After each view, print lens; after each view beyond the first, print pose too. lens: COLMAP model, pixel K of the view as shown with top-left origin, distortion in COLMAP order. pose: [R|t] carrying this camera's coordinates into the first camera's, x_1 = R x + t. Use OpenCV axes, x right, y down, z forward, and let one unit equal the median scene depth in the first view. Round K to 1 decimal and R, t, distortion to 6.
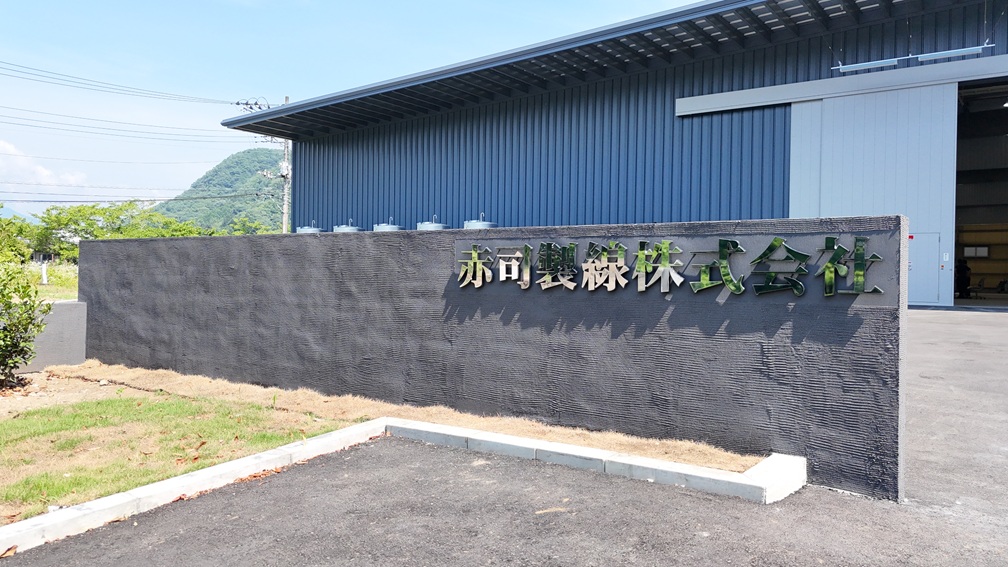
lens RADIAL K [[741.8, 0, 507.9], [0, 741.8, 280.4], [0, 0, 1]] dist [0.082223, -0.102703]
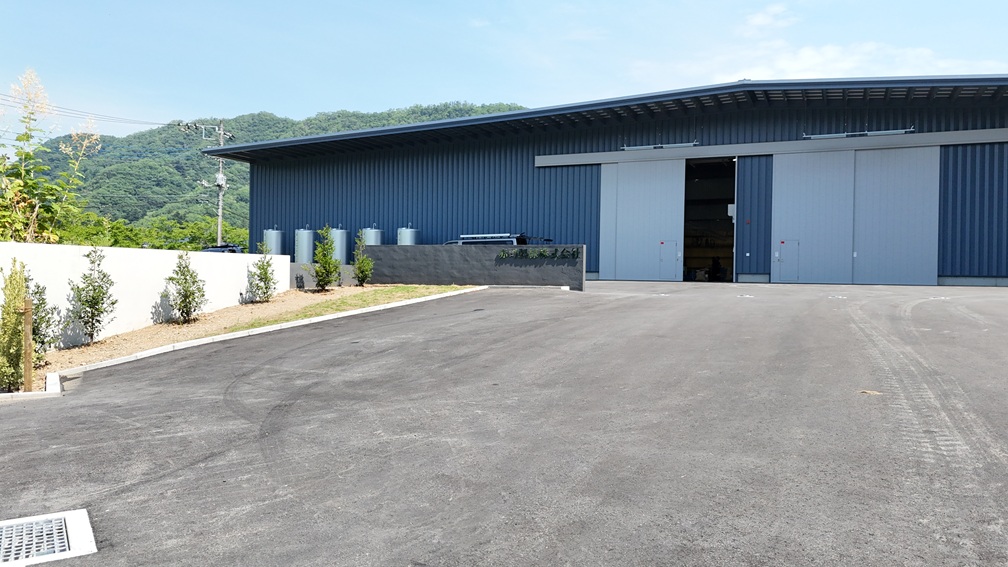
lens RADIAL K [[741.8, 0, 507.9], [0, 741.8, 280.4], [0, 0, 1]] dist [0.082223, -0.102703]
pose [[0.980464, 0.000008, 0.196699, -0.934052], [-0.000743, 0.999993, 0.003661, 0.132175], [-0.196698, -0.003735, 0.980457, -3.540753]]
